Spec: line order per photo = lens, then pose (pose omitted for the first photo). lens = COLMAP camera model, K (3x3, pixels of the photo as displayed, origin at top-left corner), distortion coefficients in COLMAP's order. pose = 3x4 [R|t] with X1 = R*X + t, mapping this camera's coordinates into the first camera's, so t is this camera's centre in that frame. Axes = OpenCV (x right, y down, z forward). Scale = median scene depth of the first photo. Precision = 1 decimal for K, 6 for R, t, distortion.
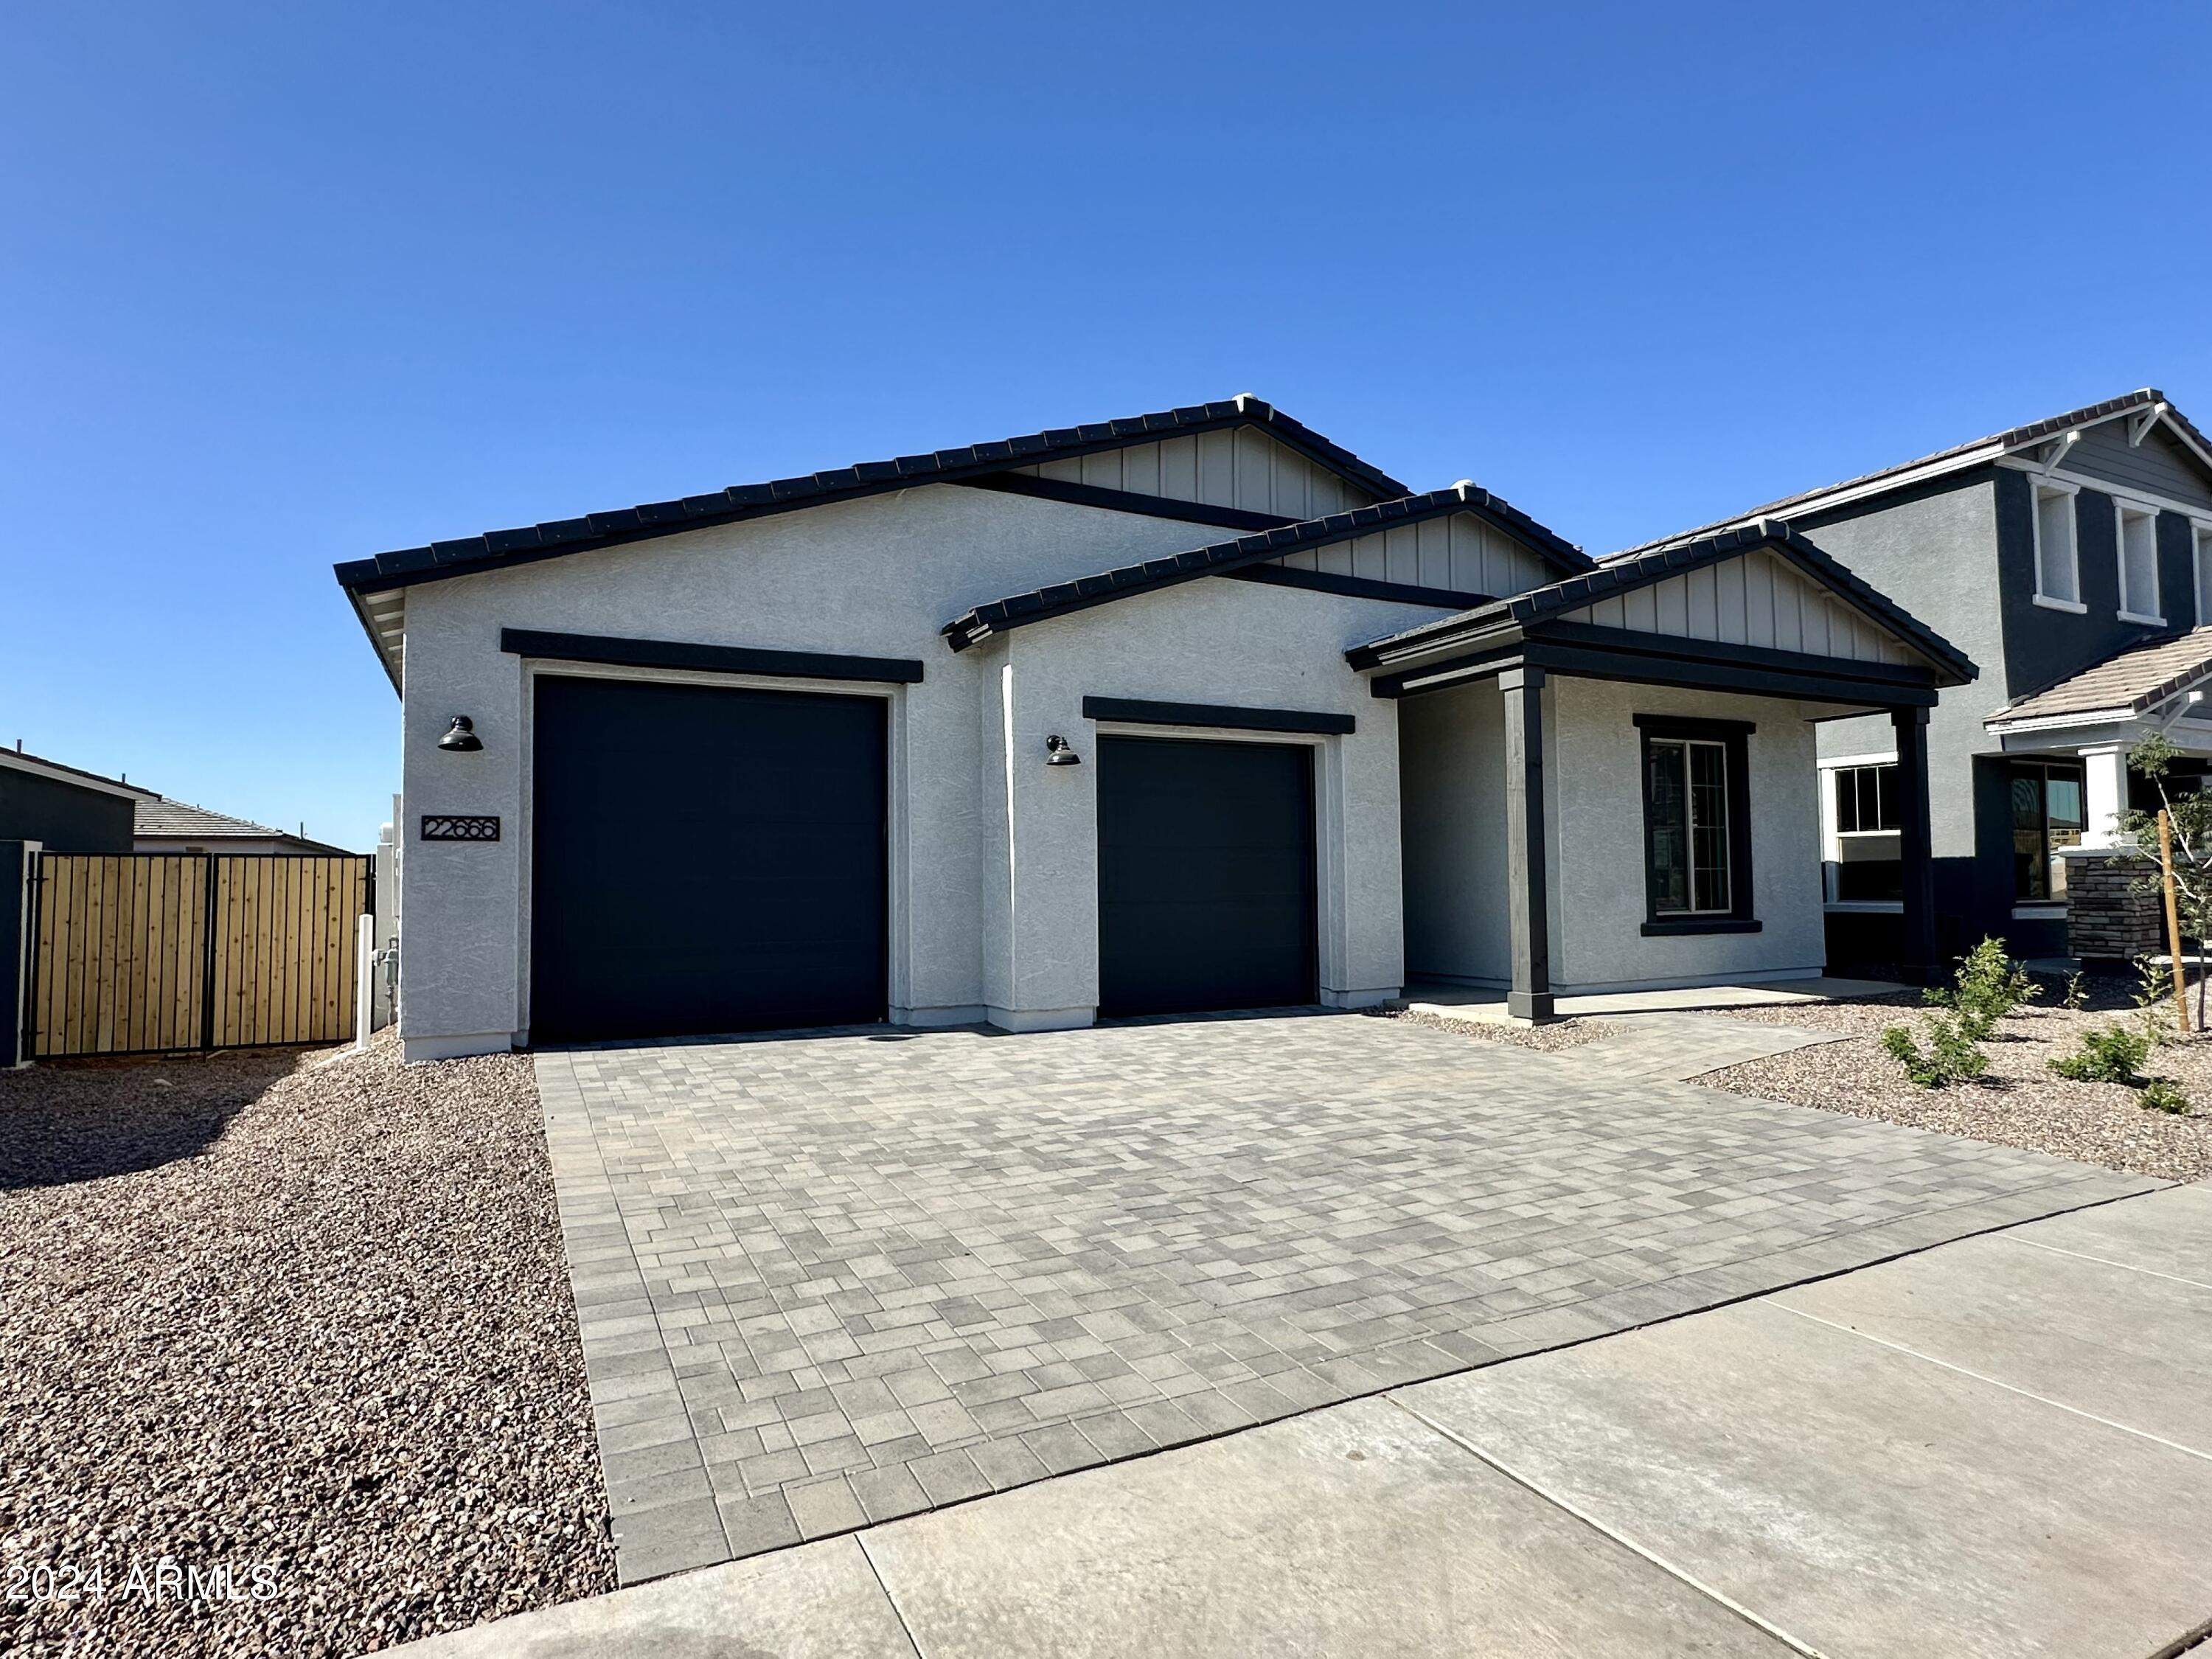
lens RADIAL K [[1176.2, 0, 1106.0], [0, 1176.2, 829.5], [0, 0, 1]] dist [-0.001015, -0.000124]
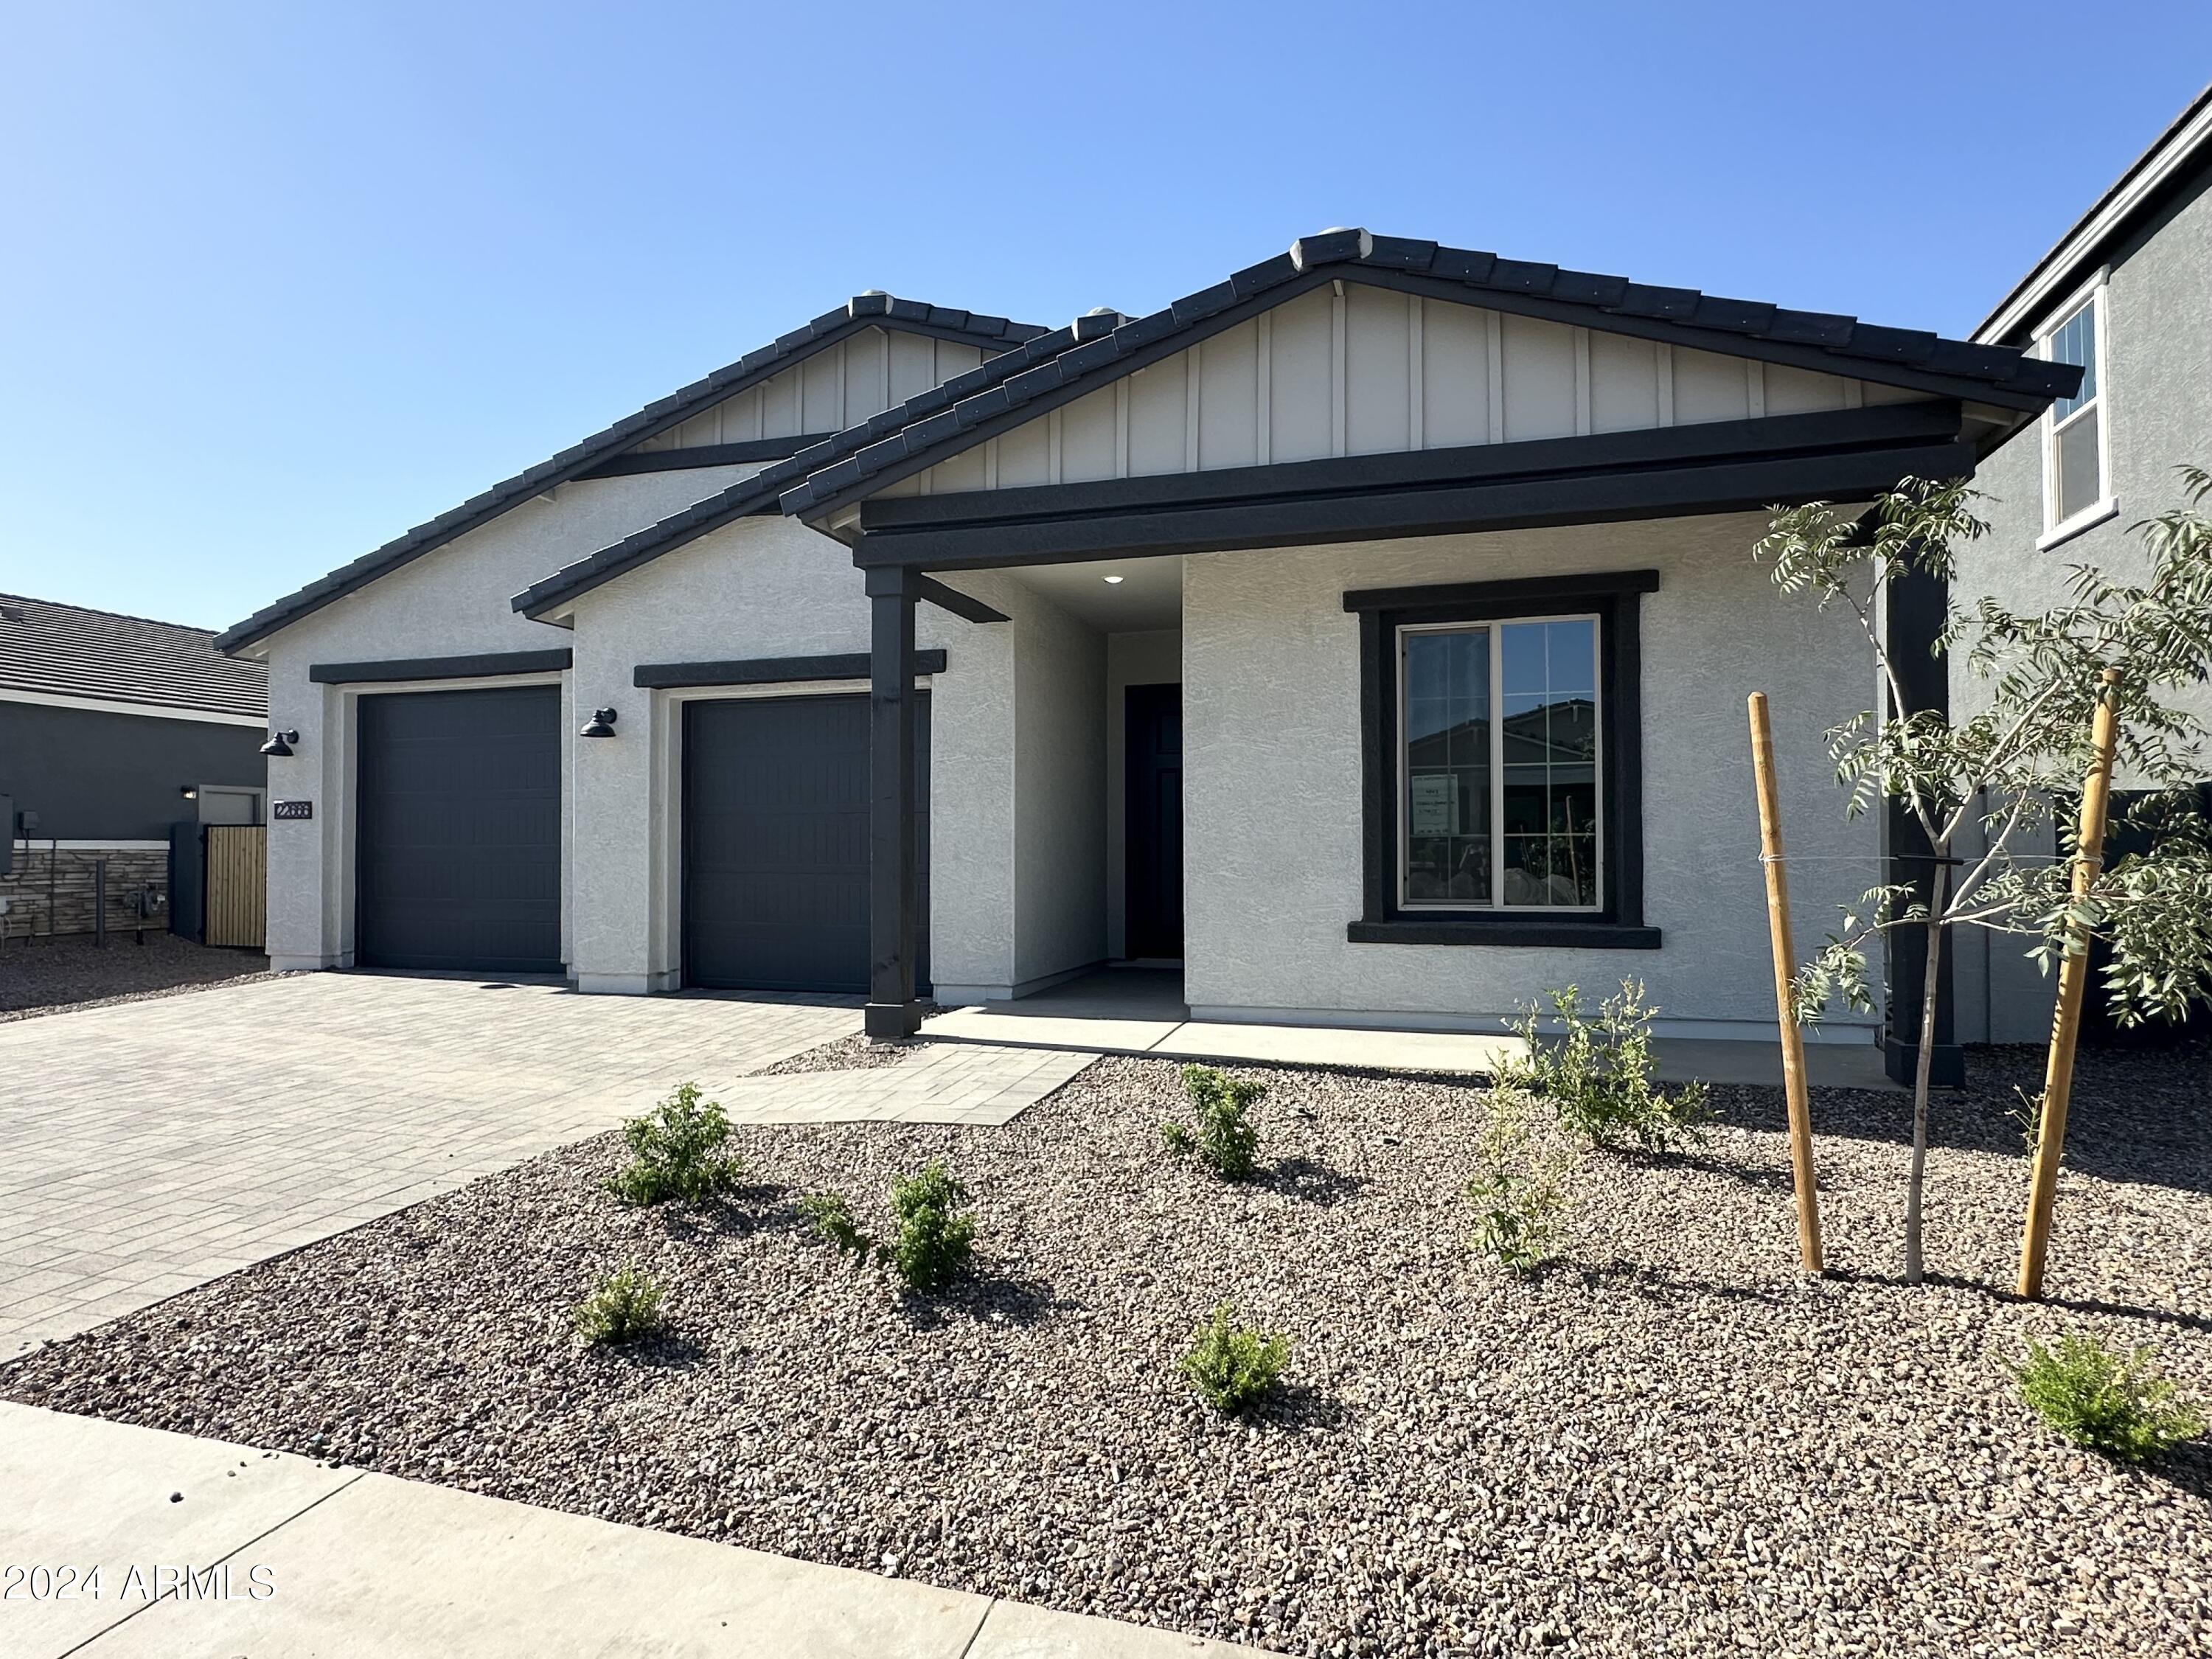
lens RADIAL K [[1176.2, 0, 1106.0], [0, 1176.2, 829.5], [0, 0, 1]] dist [-0.001015, -0.000124]
pose [[0.729224, -0.004891, -0.684257, 0.852338], [0.028218, 0.999339, 0.022929, 0.012577], [0.683693, -0.036029, 0.728880, 0.477430]]
